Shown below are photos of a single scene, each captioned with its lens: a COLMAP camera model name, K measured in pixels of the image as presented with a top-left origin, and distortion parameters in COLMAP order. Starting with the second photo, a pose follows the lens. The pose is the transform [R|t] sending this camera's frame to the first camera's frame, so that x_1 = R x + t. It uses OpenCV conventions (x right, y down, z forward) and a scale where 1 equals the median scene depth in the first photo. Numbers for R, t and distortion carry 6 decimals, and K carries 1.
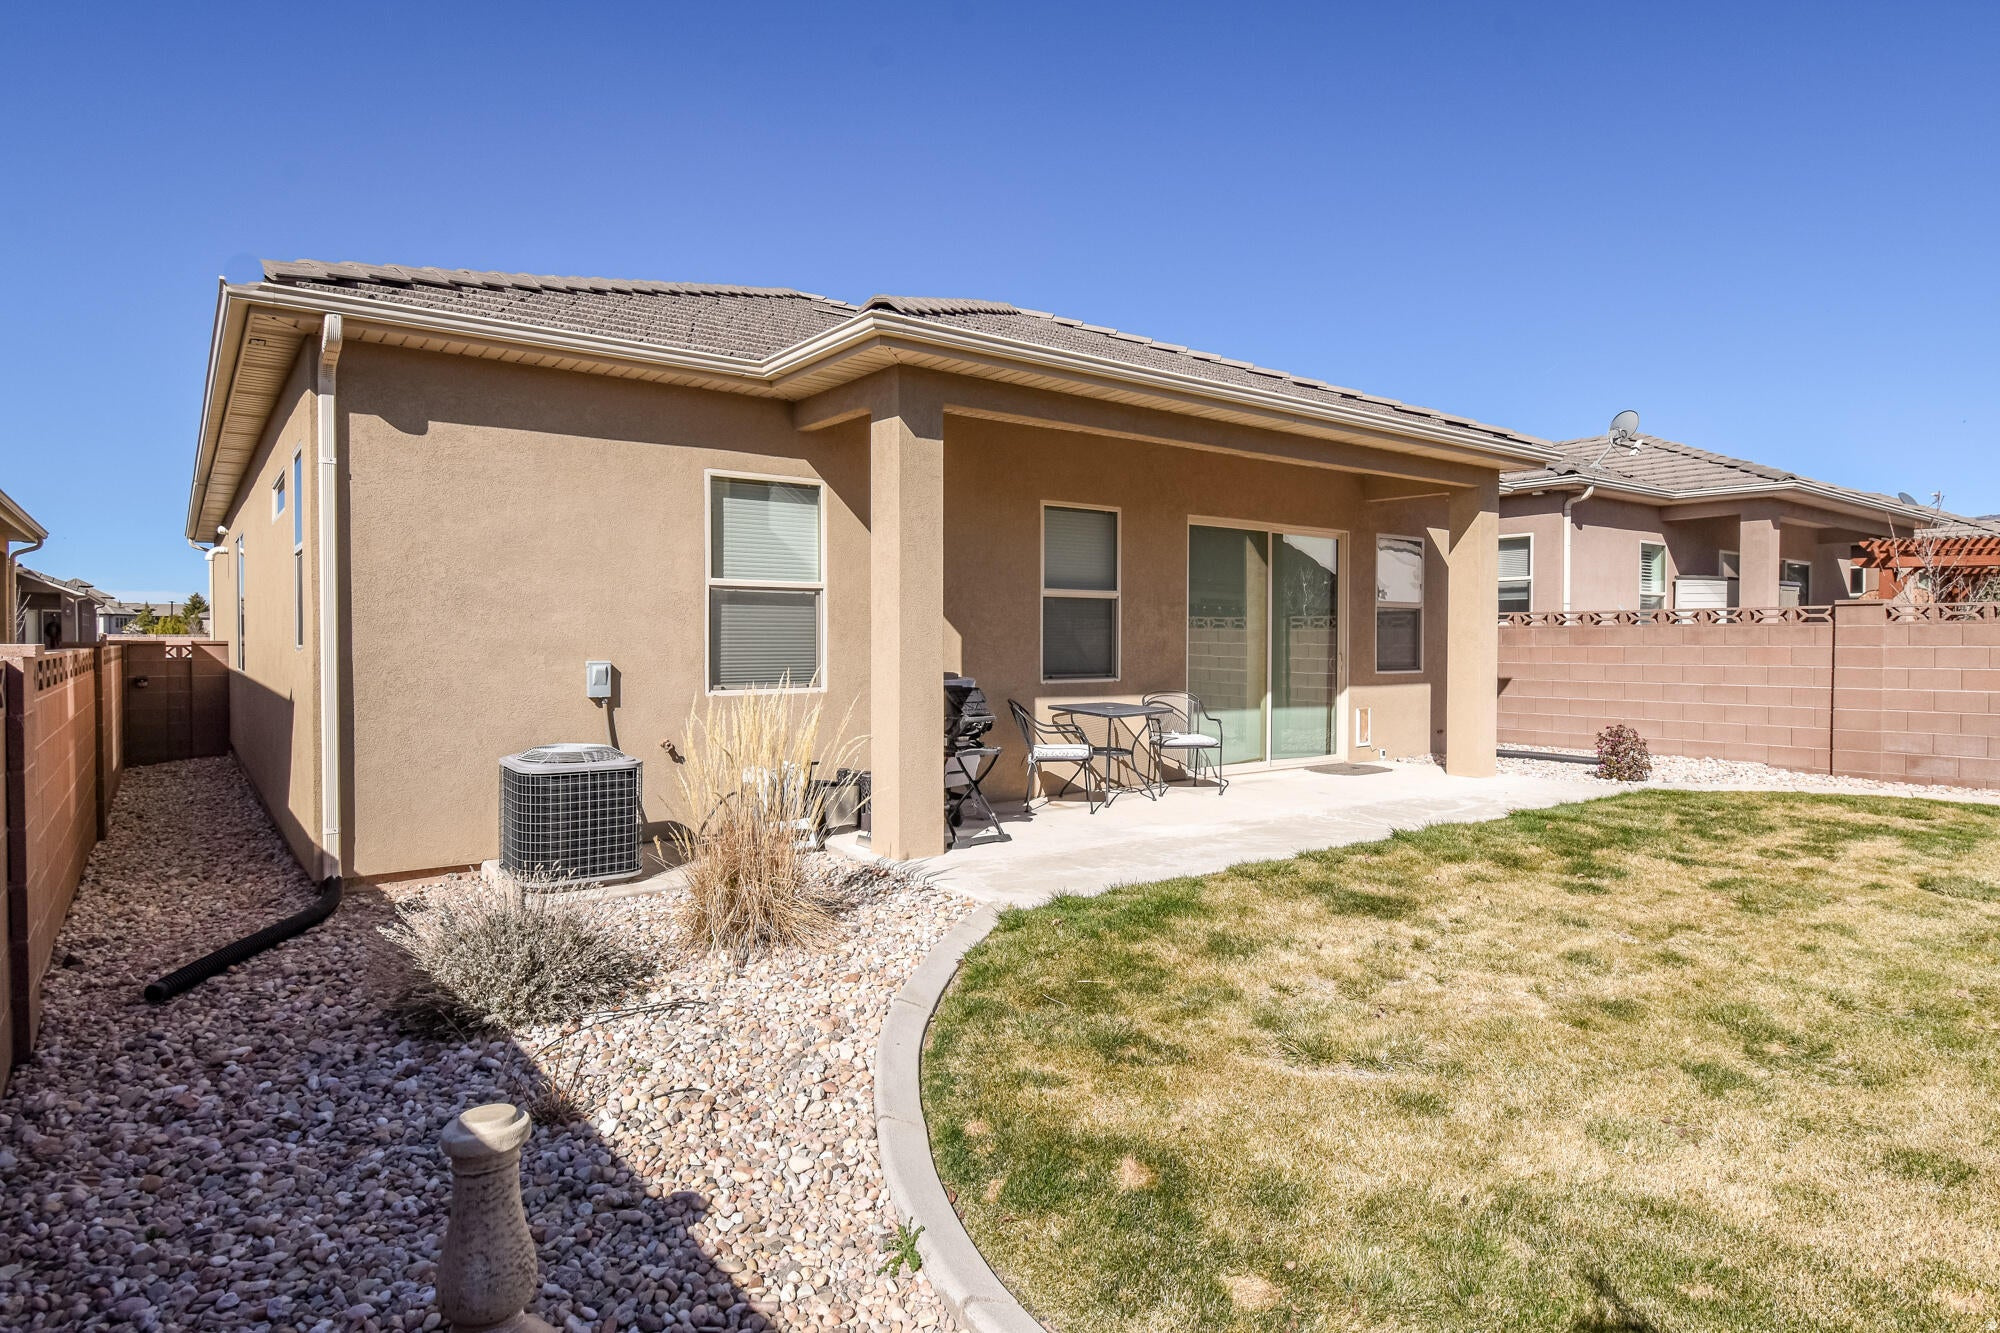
lens RADIAL K [[1099.0, 0, 995.1], [0, 1099.0, 670.4], [0, 0, 1]] dist [0.002719, 0.000121]
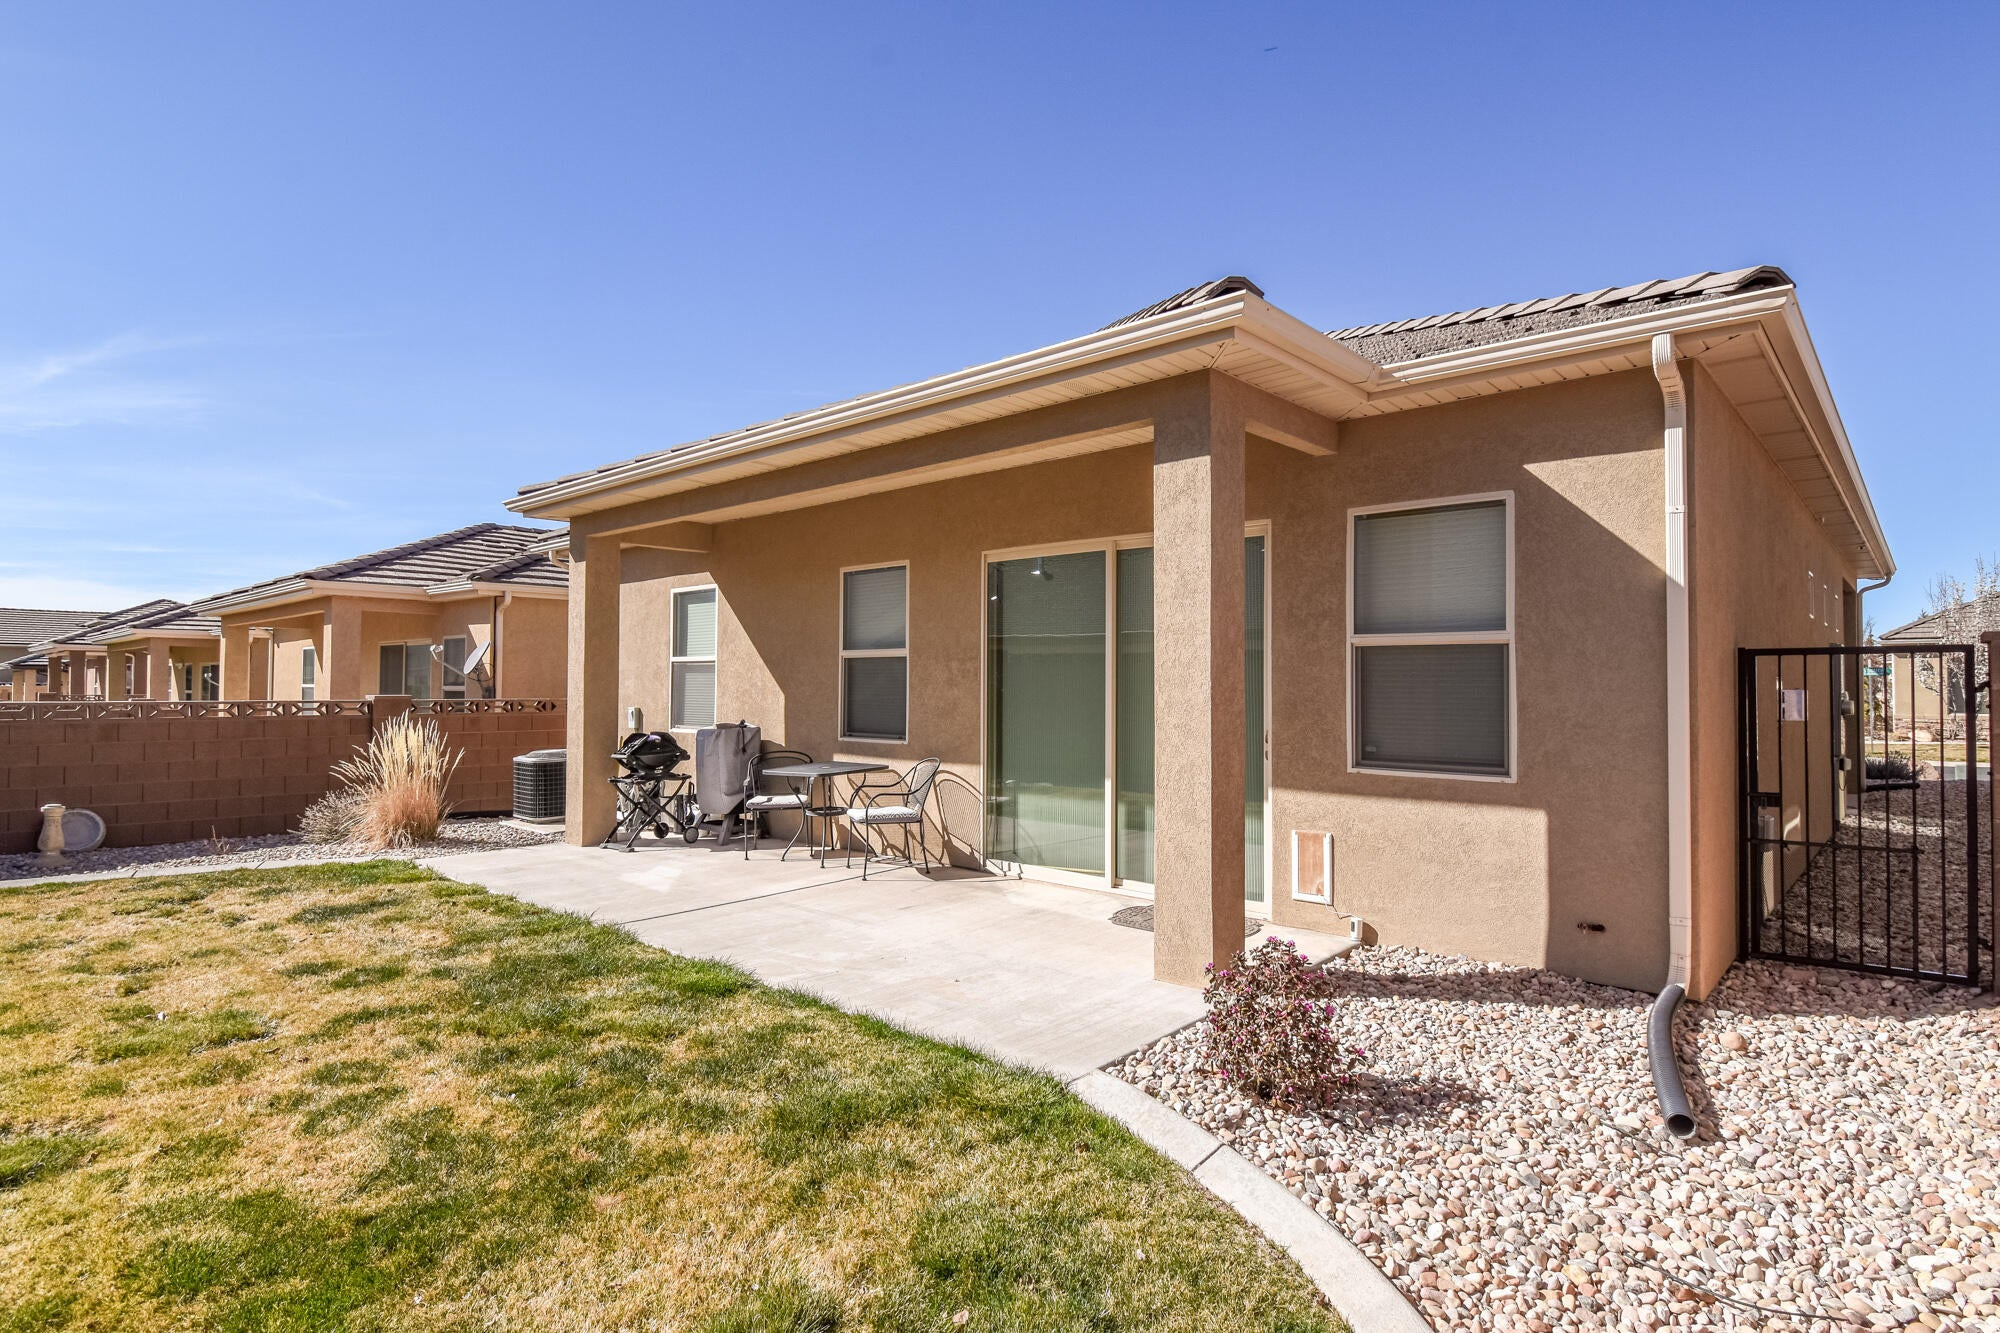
lens RADIAL K [[1031.5, 0, 1005.8], [0, 1031.5, 656.6], [0, 0, 1]] dist [-0.001481, -0.002188]
pose [[0.186729, -0.025951, -0.982069, 1.047300], [-0.029426, 0.999055, -0.031995, -0.041196], [0.981971, 0.034872, 0.185789, 0.964705]]
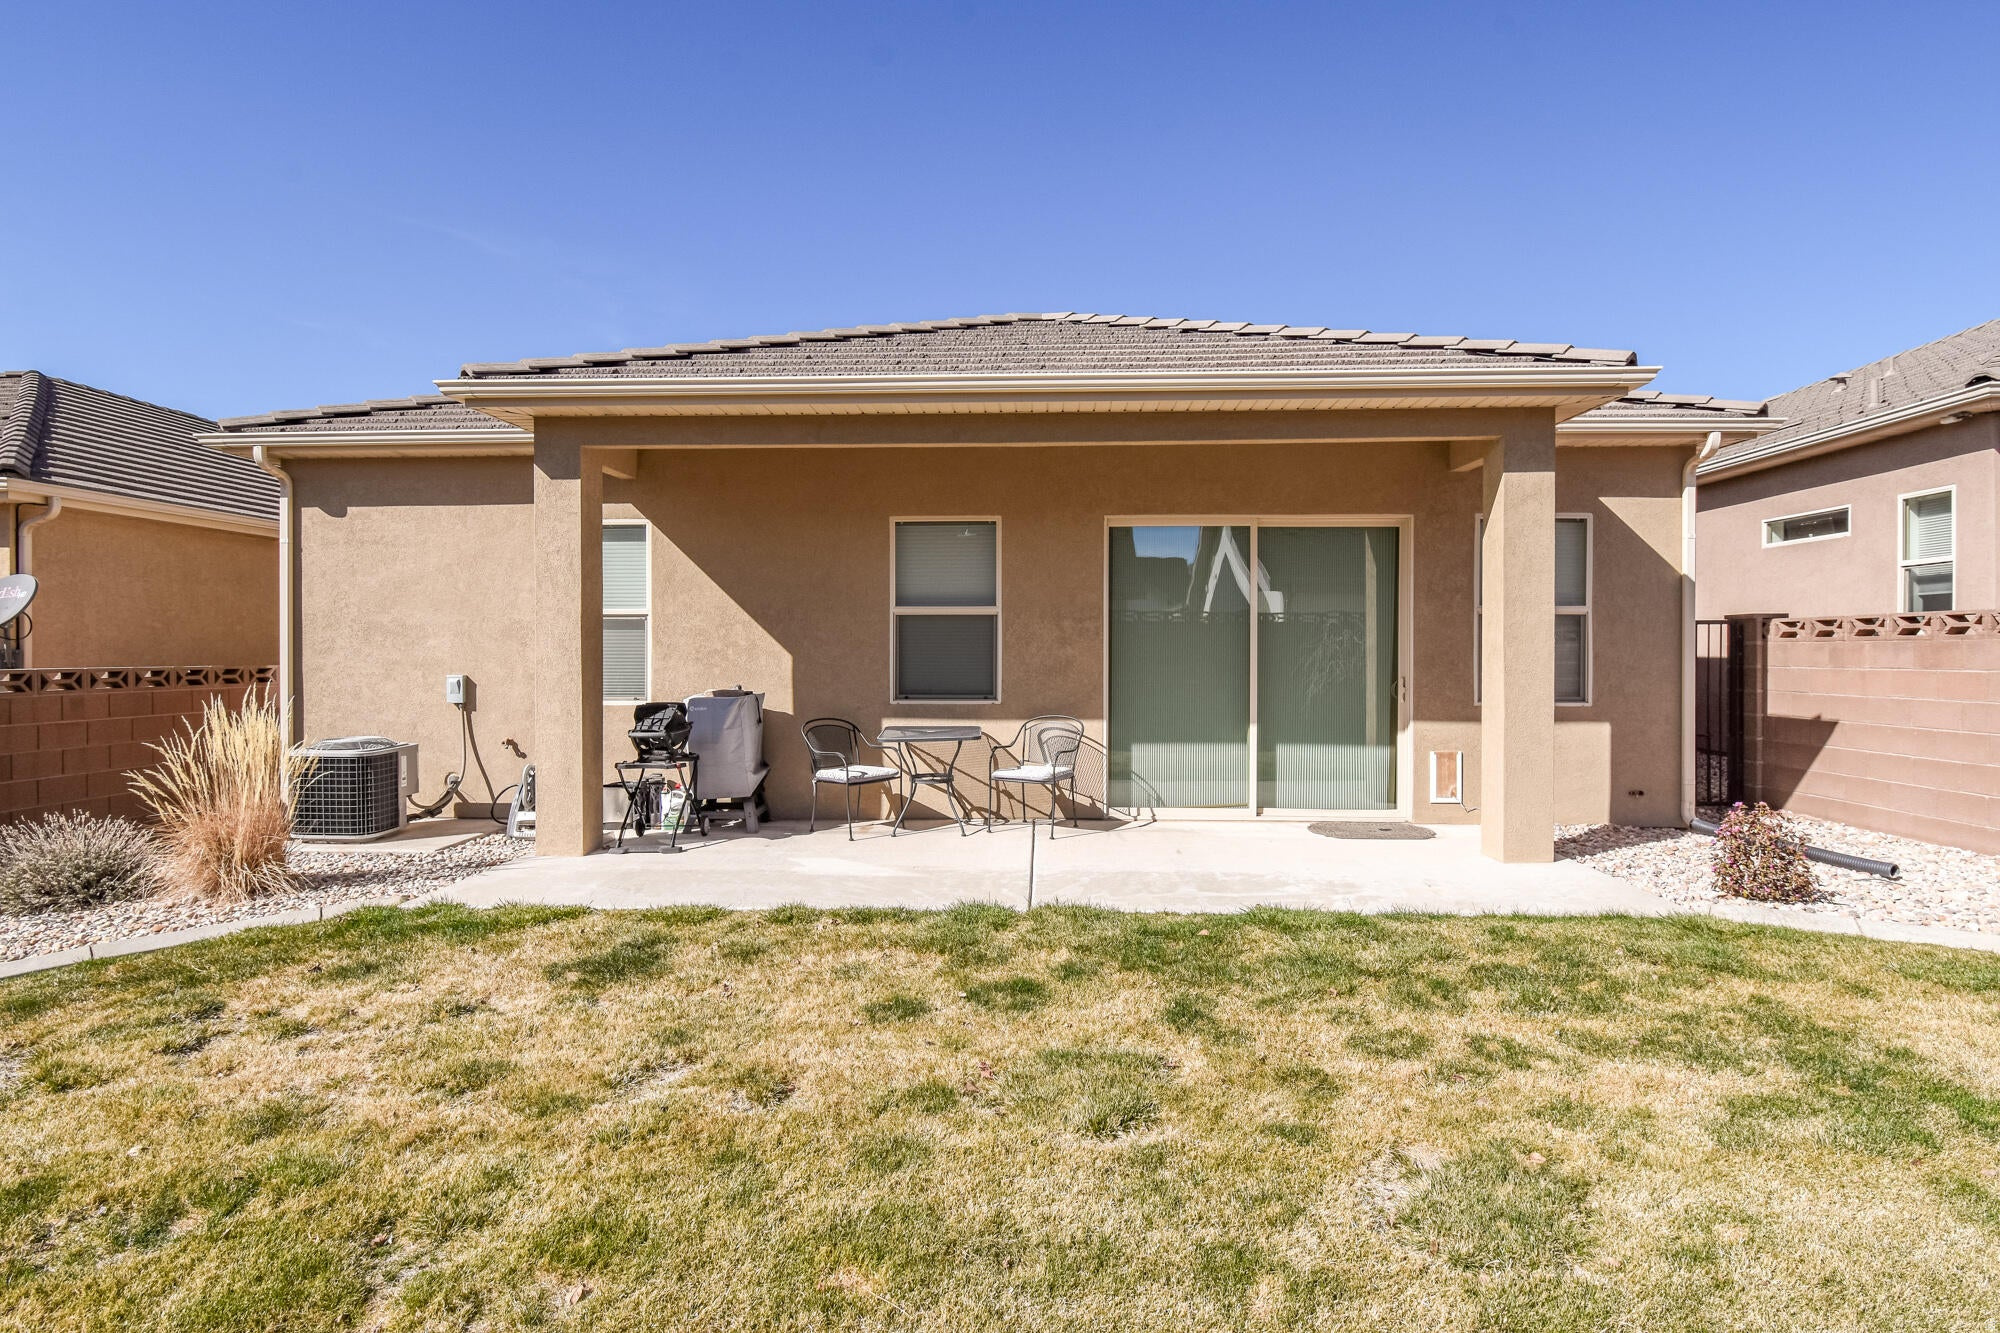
lens RADIAL K [[1031.5, 0, 1001.6], [0, 1031.5, 662.6], [0, 0, 1]] dist [-0.001481, -0.002188]
pose [[0.774299, 0.005834, -0.632793, 0.696436], [-0.017168, 0.999783, -0.011790, -0.015408], [0.632587, 0.019993, 0.774231, 0.348035]]
